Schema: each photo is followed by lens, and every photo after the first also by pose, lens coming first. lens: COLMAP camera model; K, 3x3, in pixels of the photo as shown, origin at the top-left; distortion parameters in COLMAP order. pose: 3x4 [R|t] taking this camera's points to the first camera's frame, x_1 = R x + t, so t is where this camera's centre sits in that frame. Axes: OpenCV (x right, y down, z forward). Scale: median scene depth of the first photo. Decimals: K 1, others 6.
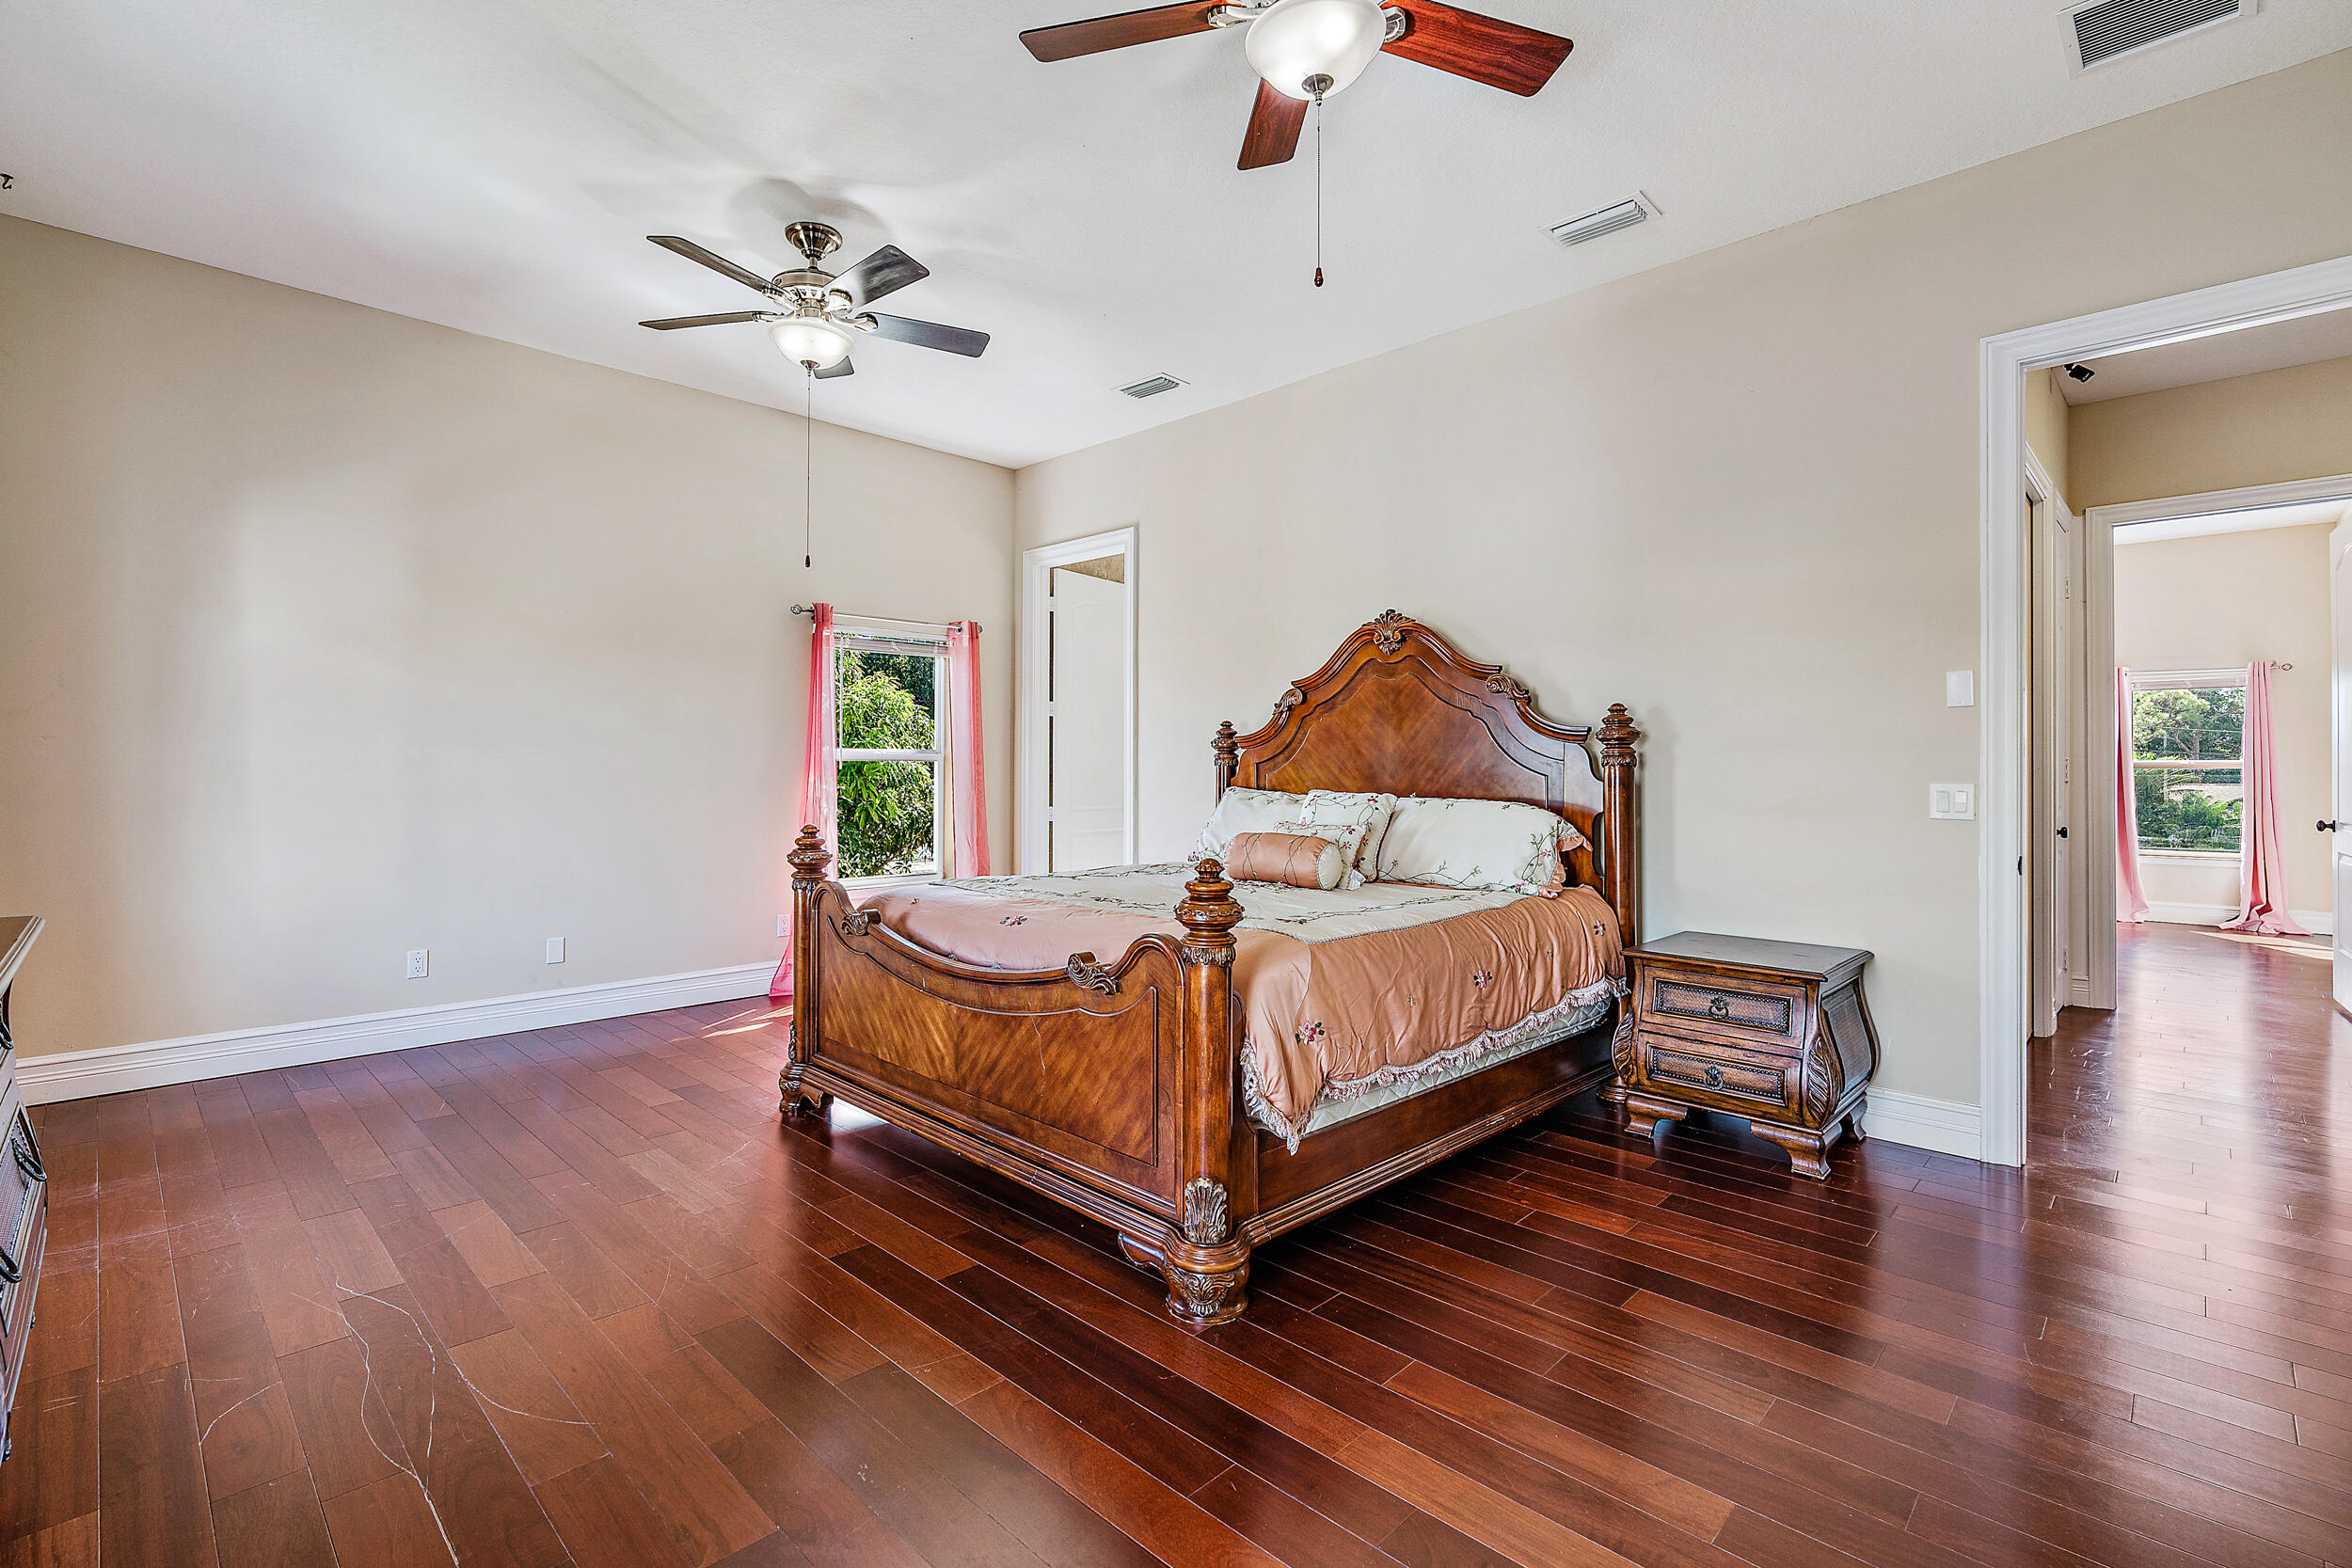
lens RADIAL K [[1064.8, 0, 1175.2], [0, 1064.8, 775.8], [0, 0, 1]] dist [-0.010525, 0.000727]
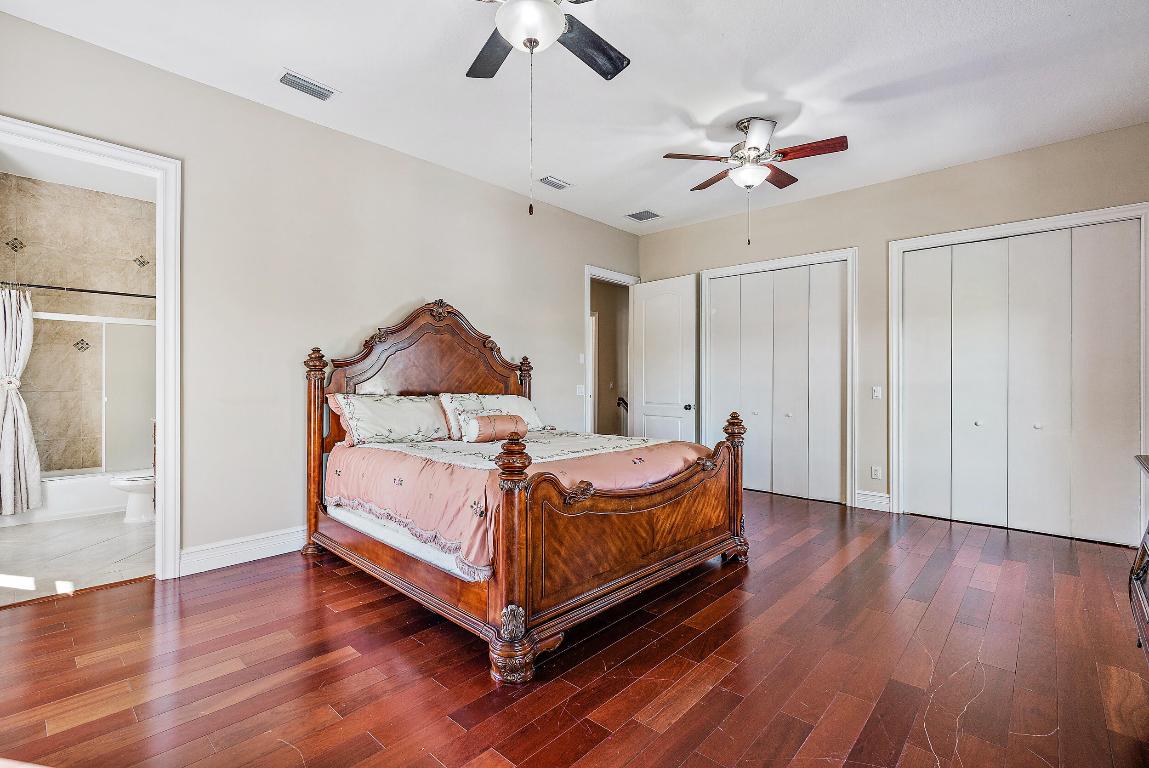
lens RADIAL K [[532.1, 0, 576.6], [0, 532.1, 380.1], [0, 0, 1]] dist [-0.000018, 0.000173]
pose [[-0.041685, -0.002708, 0.999127, -1.020607], [0.002097, 0.999994, 0.002798, -0.014492], [-0.999129, 0.002212, -0.041680, 1.044520]]
